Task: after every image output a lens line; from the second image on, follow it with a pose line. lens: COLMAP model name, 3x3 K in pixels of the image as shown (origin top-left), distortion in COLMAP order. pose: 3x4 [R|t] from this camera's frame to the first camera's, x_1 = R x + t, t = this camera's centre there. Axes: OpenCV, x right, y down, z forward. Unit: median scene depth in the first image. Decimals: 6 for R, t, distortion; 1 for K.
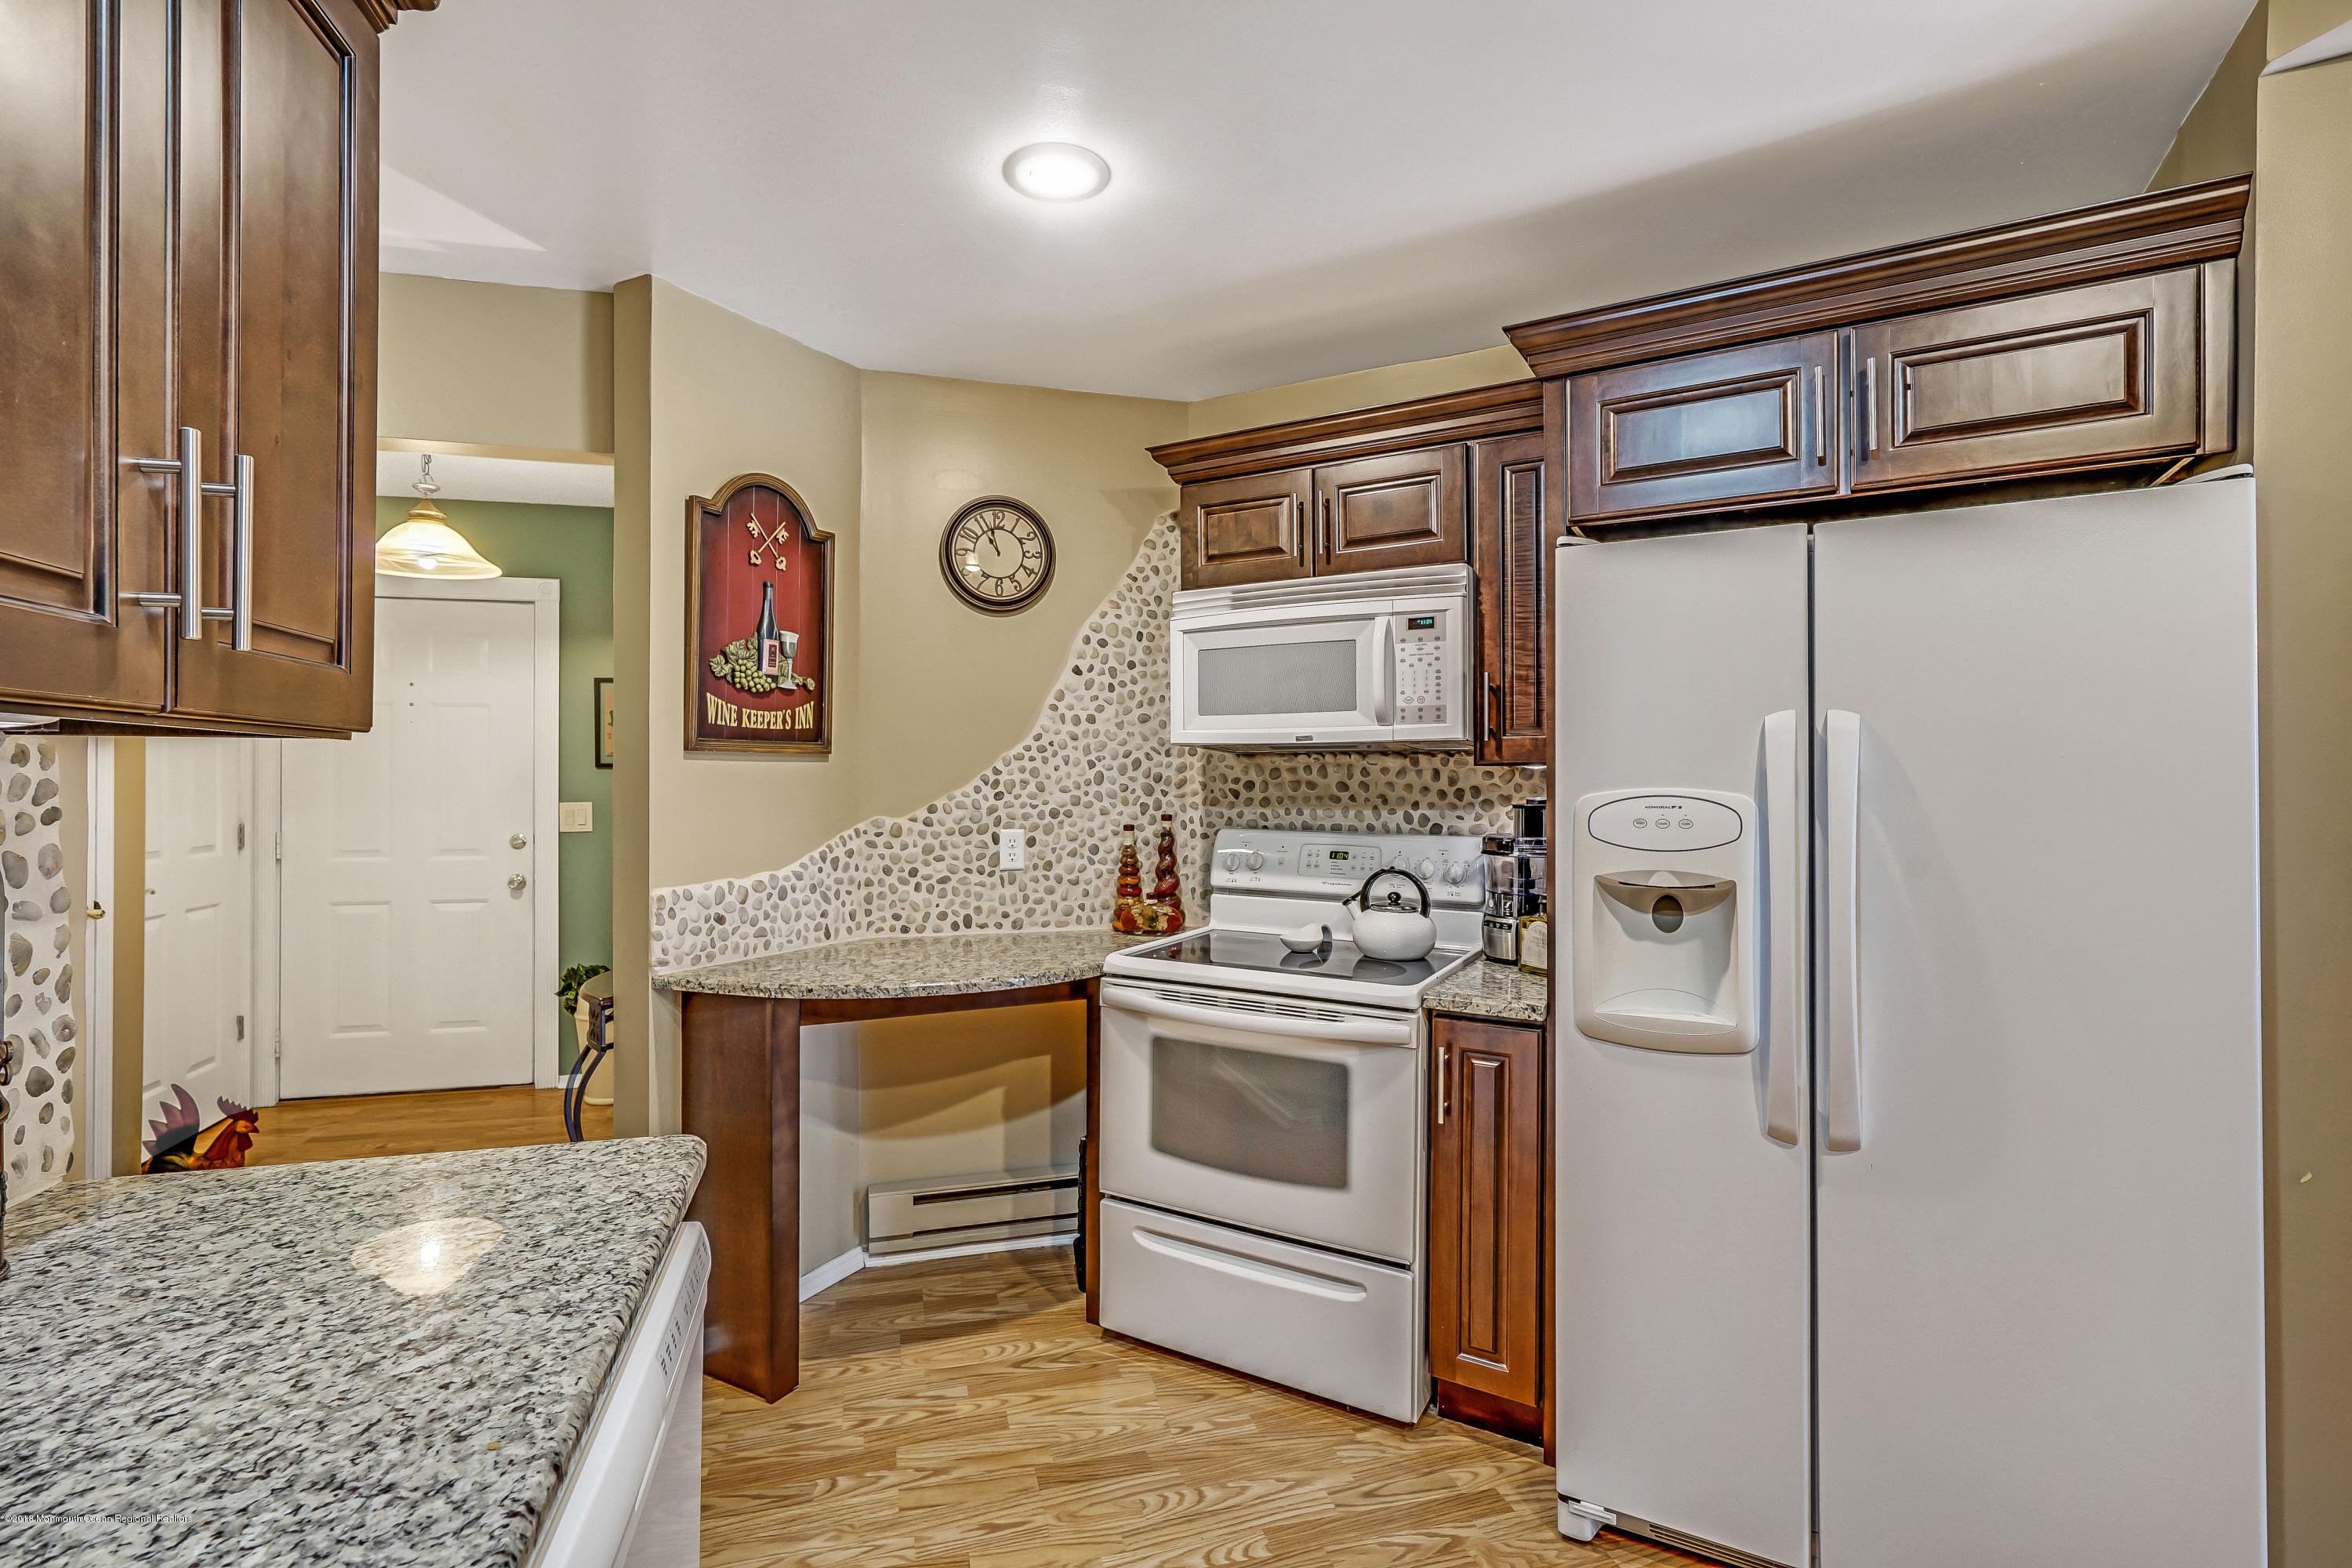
lens RADIAL K [[1087.6, 0, 1157.1], [0, 1087.6, 777.6], [0, 0, 1]] dist [-0.000117, 0.000210]
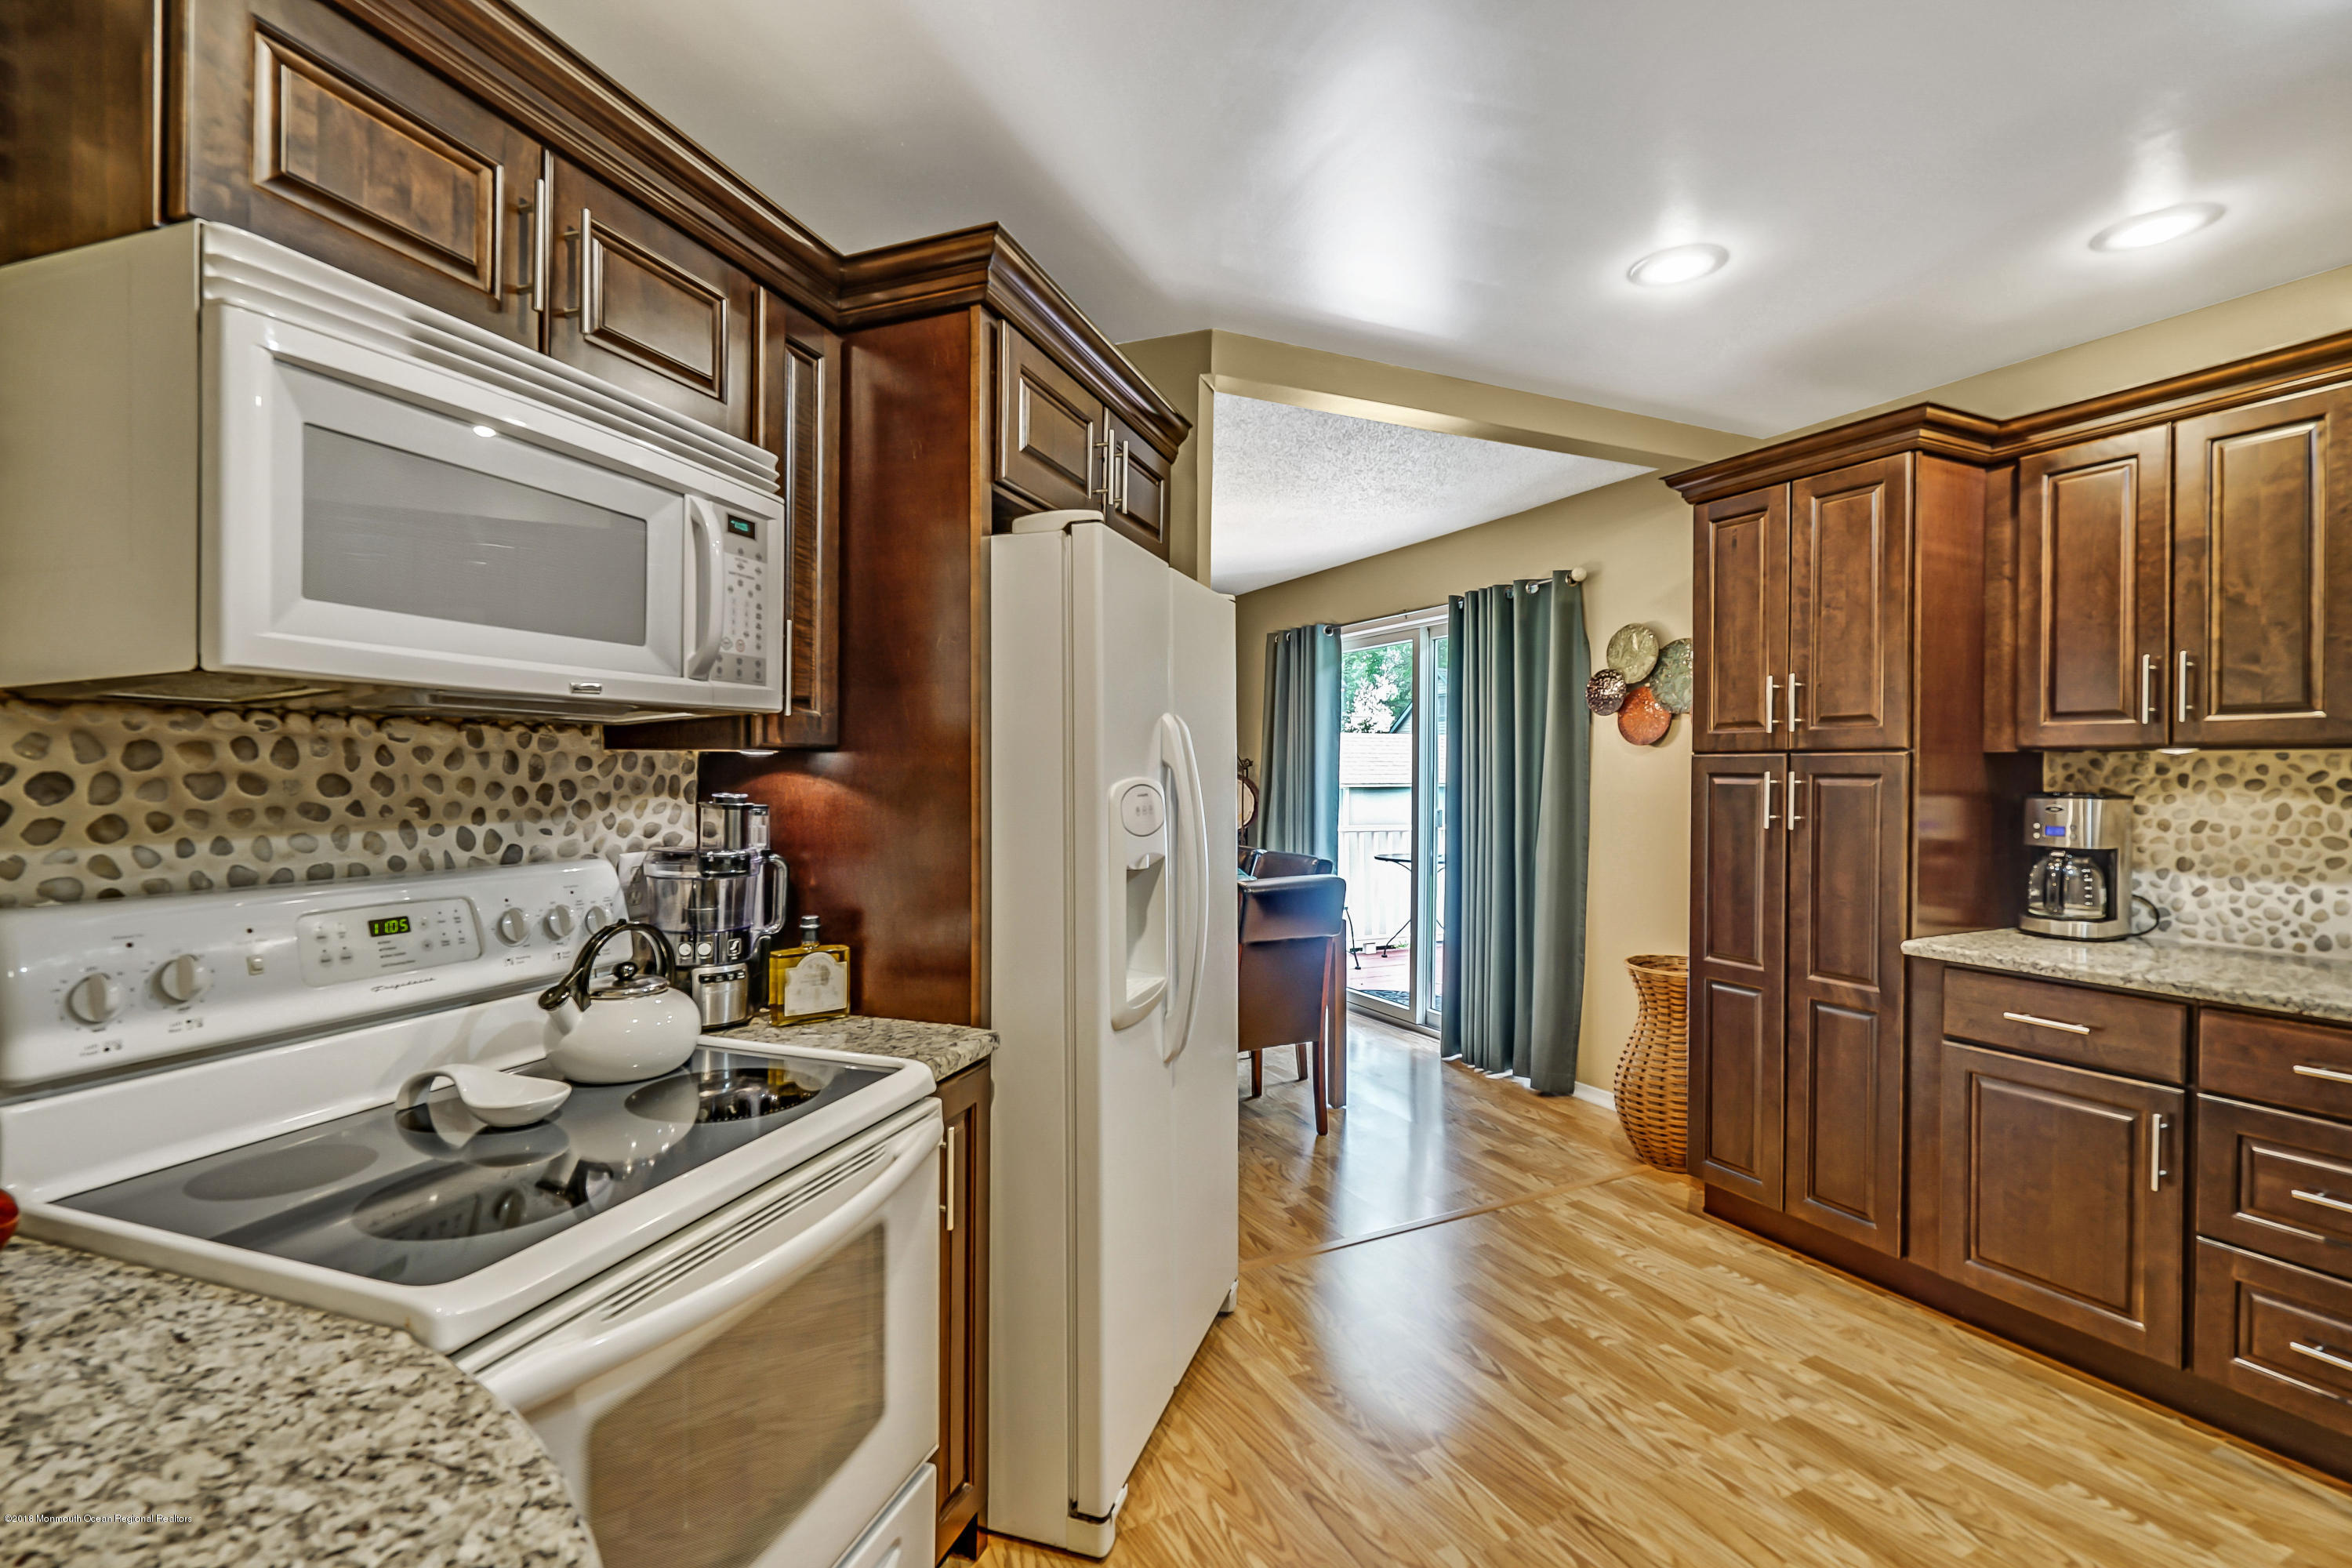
lens RADIAL K [[1054.8, 0, 1151.7], [0, 1054.8, 776.9], [0, 0, 1]] dist [-0.002677, 0.000425]
pose [[-0.191724, -0.006993, 0.981424, -0.356836], [-0.001247, 0.999976, 0.006881, 0.001302], [-0.981448, 0.000095, -0.191728, 0.754904]]
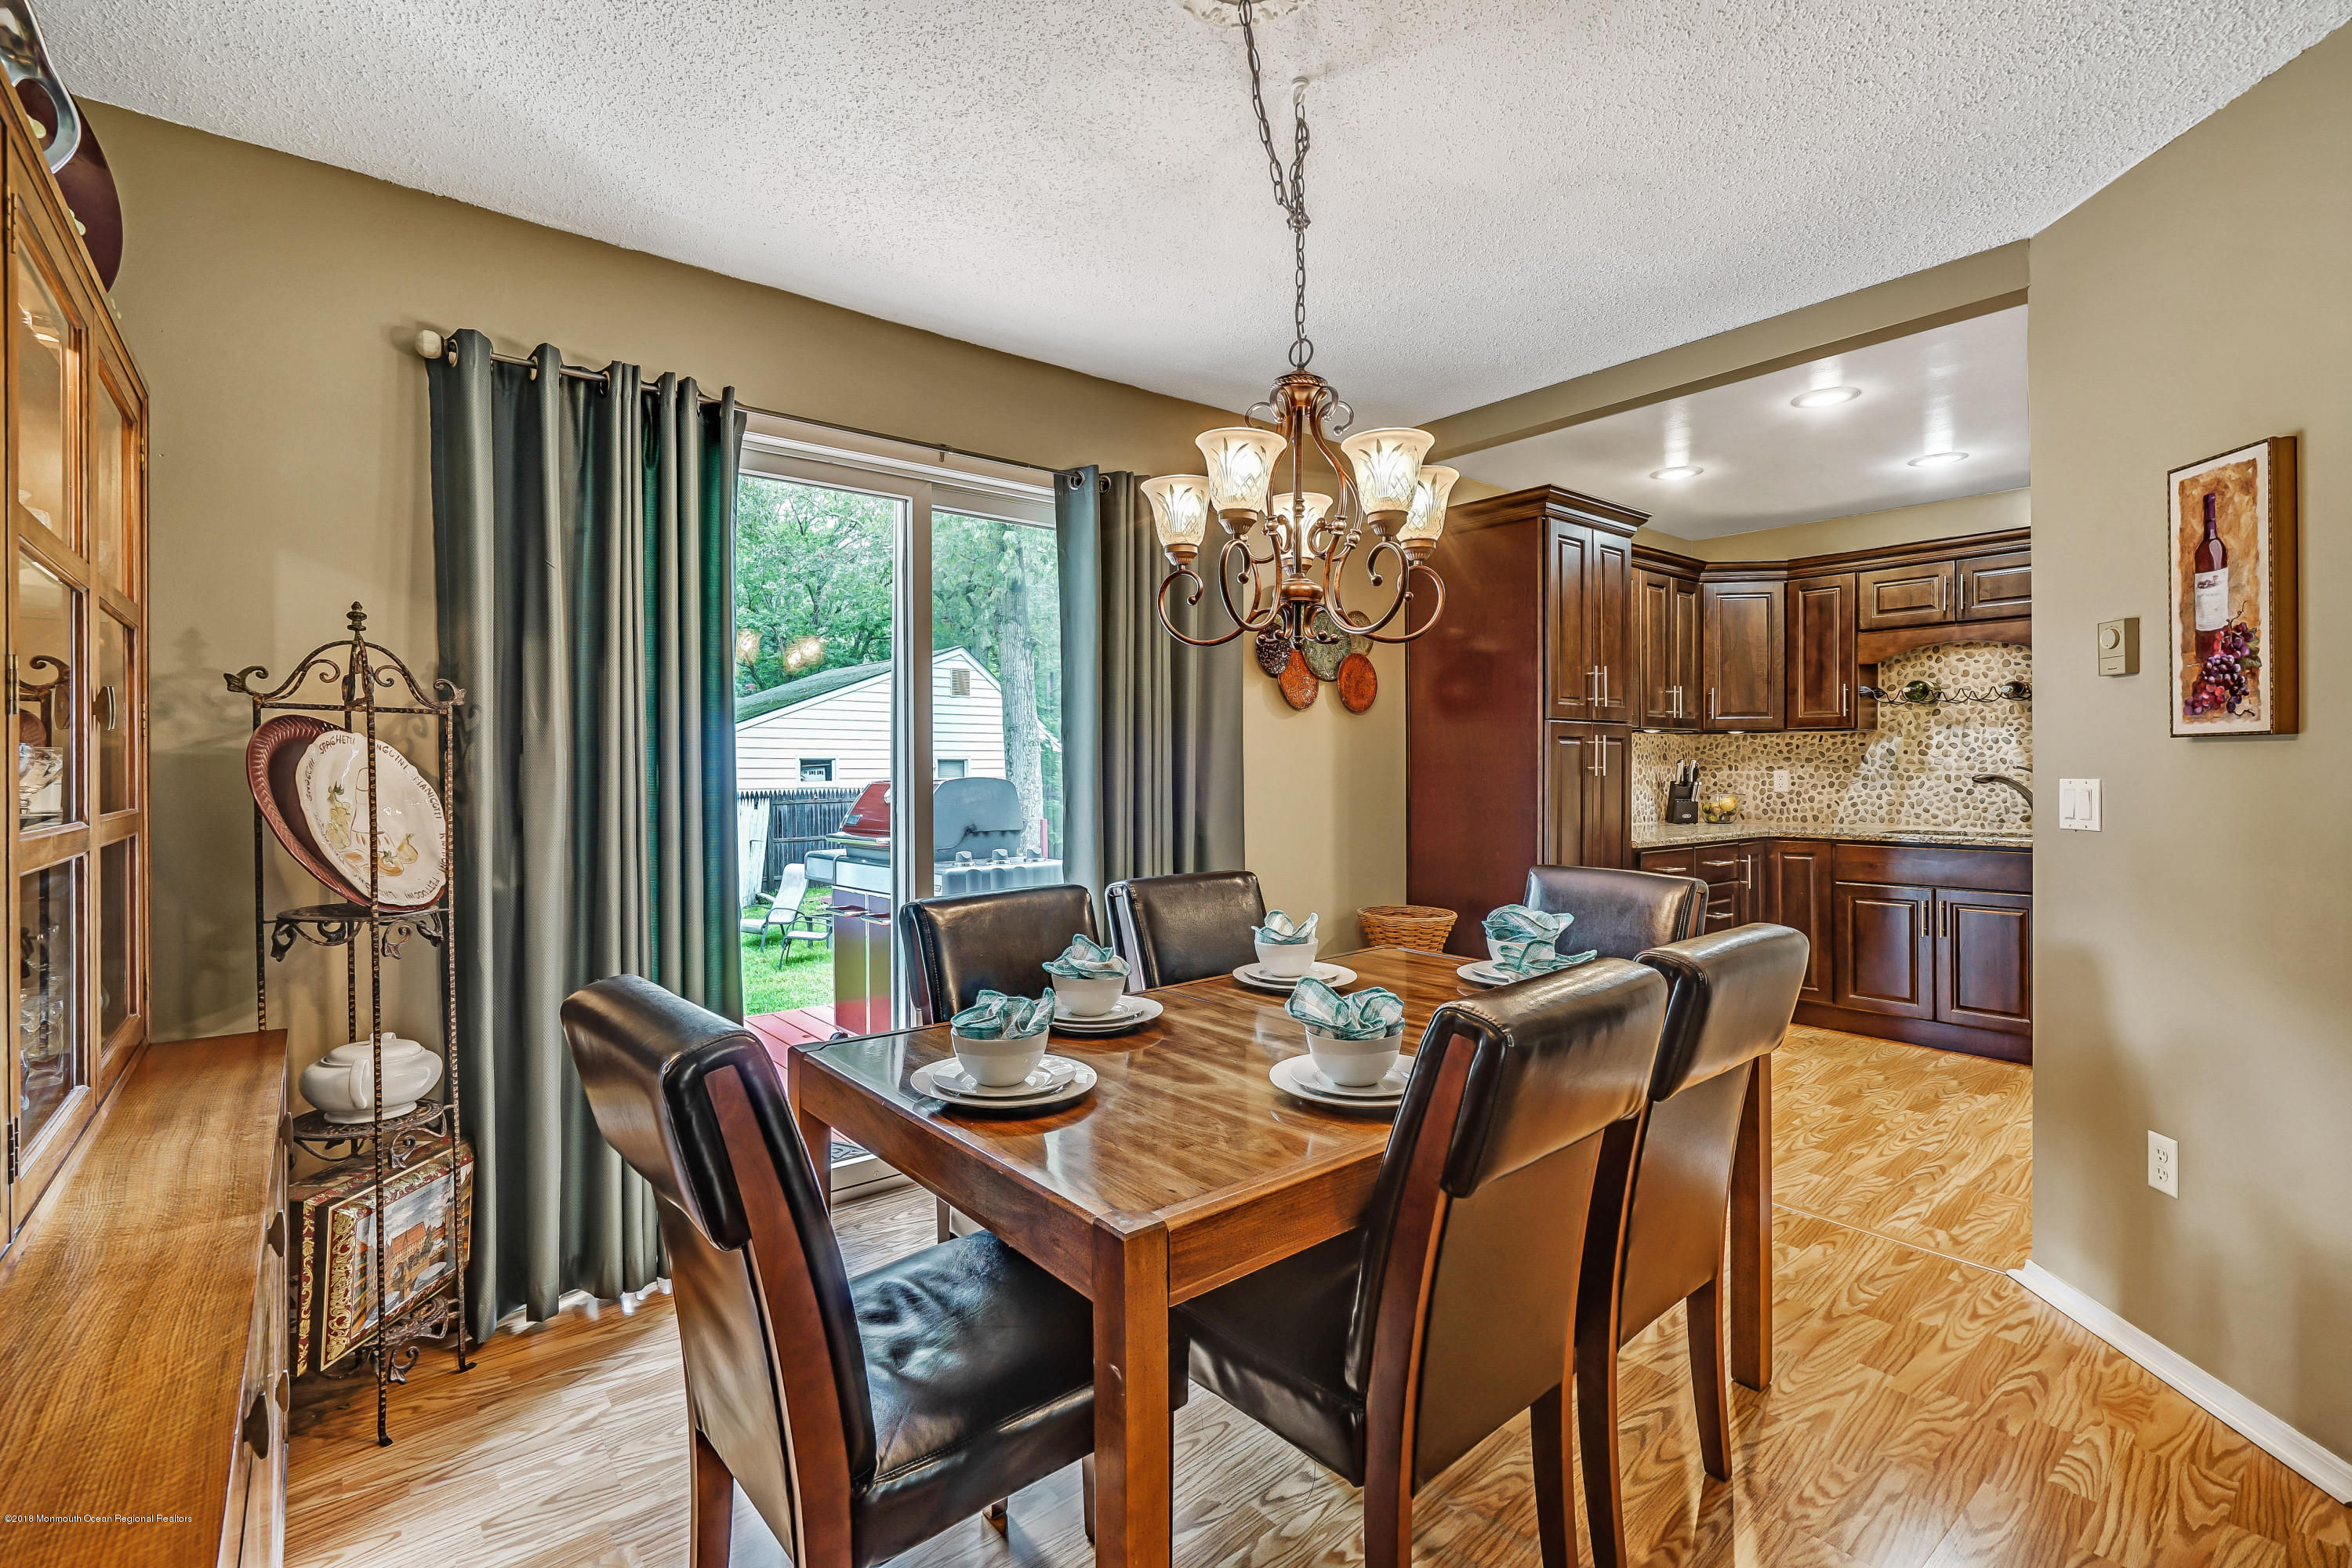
lens RADIAL K [[1054.8, 0, 1151.7], [0, 1054.8, 776.9], [0, 0, 1]] dist [-0.002677, 0.000425]
pose [[-0.914064, 0.006266, -0.405521, 1.582661], [0.003115, 0.999960, 0.008431, 0.043786], [0.405557, 0.006443, -0.914047, 1.011289]]
